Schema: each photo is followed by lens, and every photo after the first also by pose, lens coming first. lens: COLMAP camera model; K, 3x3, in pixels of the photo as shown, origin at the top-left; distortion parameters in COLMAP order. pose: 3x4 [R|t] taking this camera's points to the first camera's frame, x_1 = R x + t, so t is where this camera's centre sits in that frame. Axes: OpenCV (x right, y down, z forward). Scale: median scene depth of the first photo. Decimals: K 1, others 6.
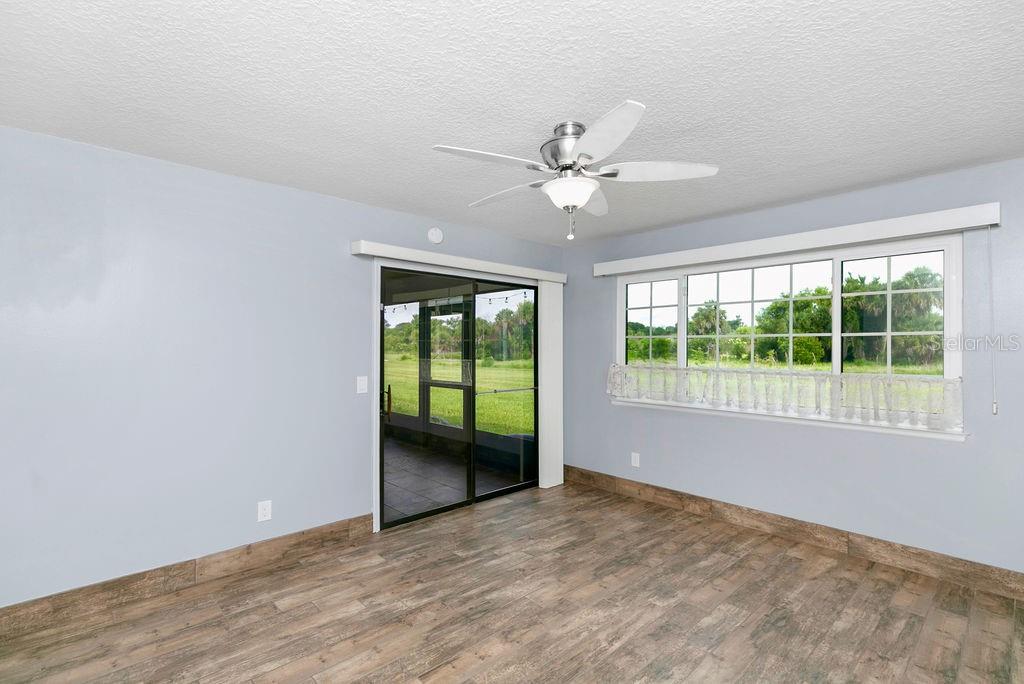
lens RADIAL K [[483.1, 0, 512.0], [0, 483.1, 342.0], [0, 0, 1]] dist [0.003952, -0.000484]
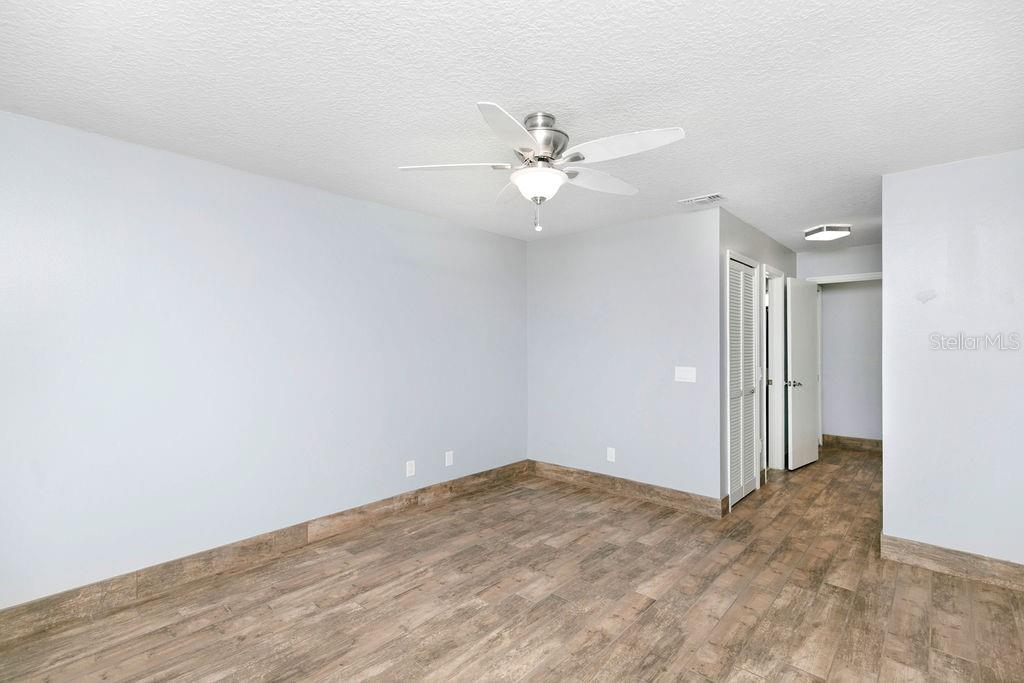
lens RADIAL K [[483.1, 0, 512.0], [0, 483.1, 341.5], [0, 0, 1]] dist [0.003952, -0.000484]
pose [[-0.996279, -0.000110, -0.086188, 0.228841], [0.000131, 0.999996, -0.002791, 0.012000], [0.086188, -0.002792, -0.996275, 1.737747]]
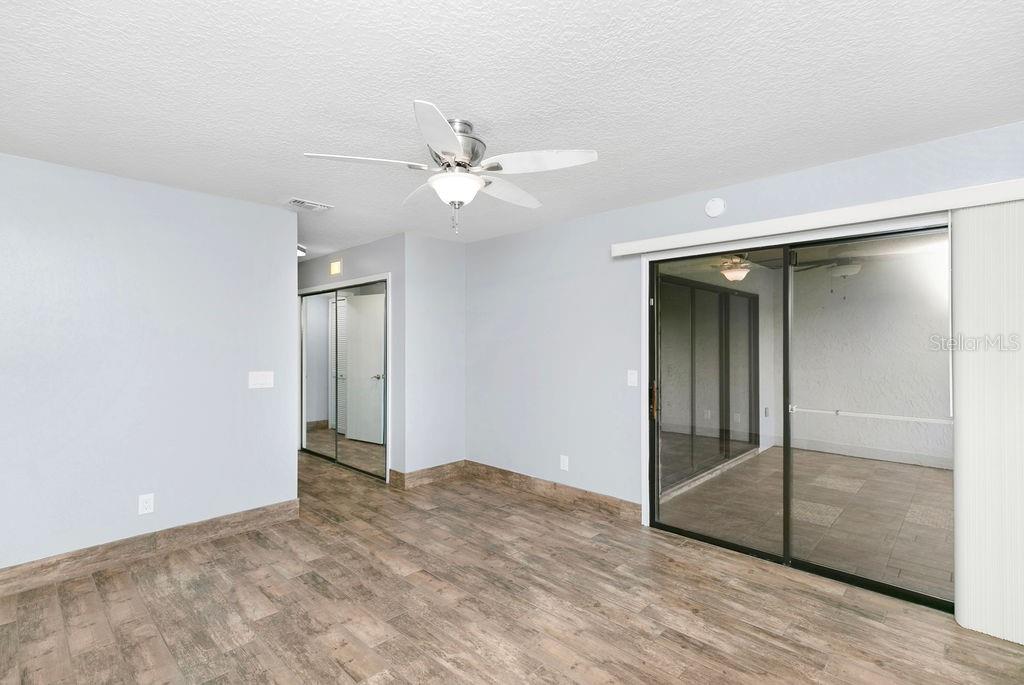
lens RADIAL K [[483.1, 0, 512.0], [0, 483.1, 342.5], [0, 0, 1]] dist [0.003952, -0.000484]
pose [[0.054932, 0.003182, -0.998485, 0.988433], [0.009667, 0.999946, 0.003718, 0.005402], [0.998443, -0.009856, 0.054899, 0.928231]]
